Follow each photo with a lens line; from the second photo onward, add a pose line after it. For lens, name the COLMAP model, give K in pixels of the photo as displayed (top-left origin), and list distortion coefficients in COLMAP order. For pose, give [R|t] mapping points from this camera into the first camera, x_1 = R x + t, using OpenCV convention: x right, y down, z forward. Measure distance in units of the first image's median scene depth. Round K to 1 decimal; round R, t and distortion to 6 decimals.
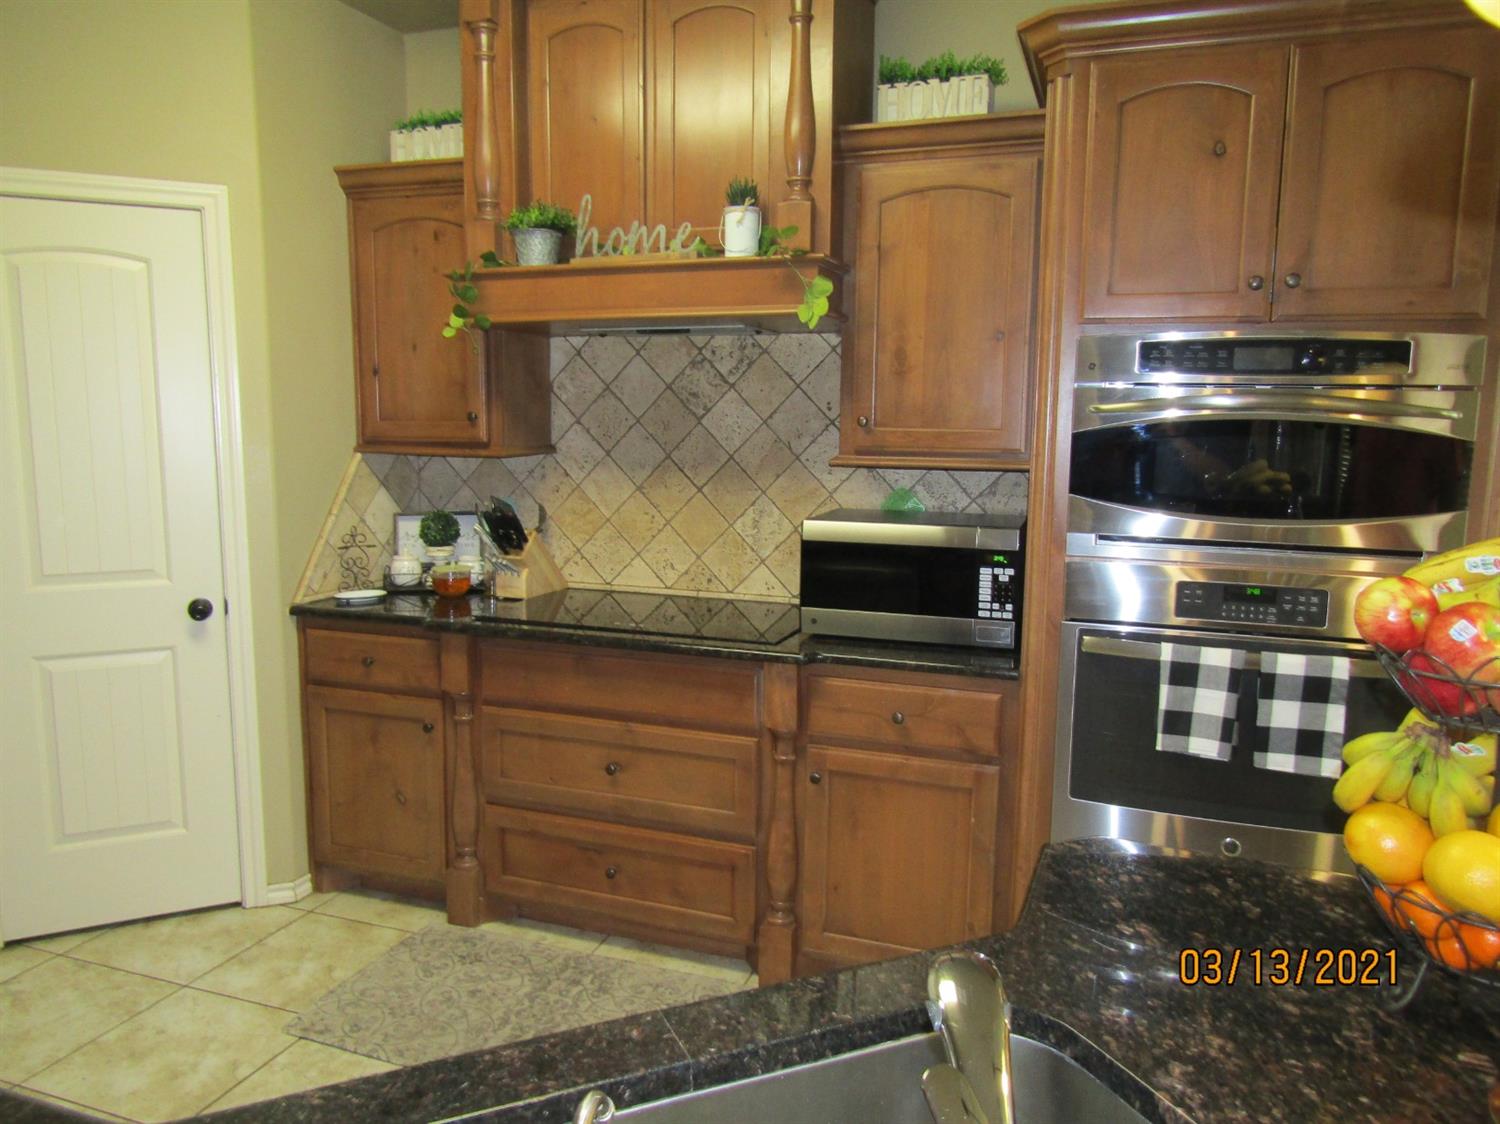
lens RADIAL K [[1118.5, 0, 750.0], [0, 1118.5, 562.0], [0, 0, 1]] dist [-0.001383, -0.001170]
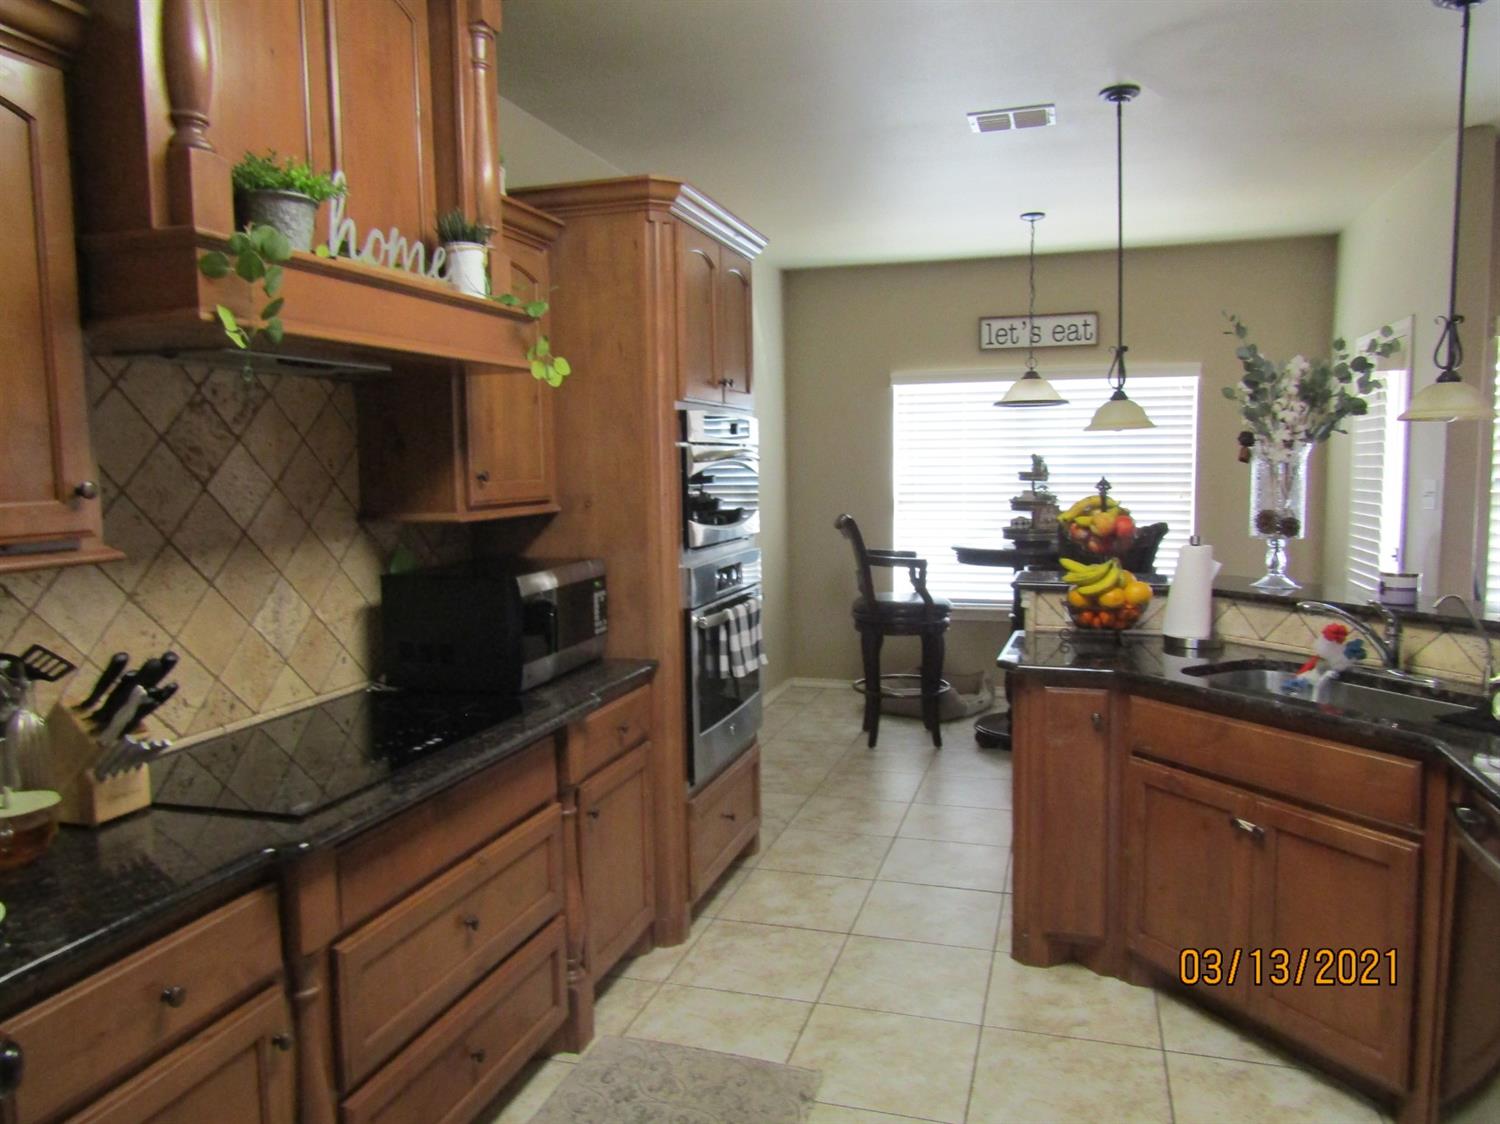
lens RADIAL K [[1087.2, 0, 750.0], [0, 1087.2, 562.0], [0, 0, 1]] dist [0.007405, 0.002413]
pose [[-0.050076, -0.101396, 0.993585, -0.758337], [0.153424, 0.982244, 0.107971, -0.101803], [-0.986891, 0.157846, -0.033630, 0.696617]]
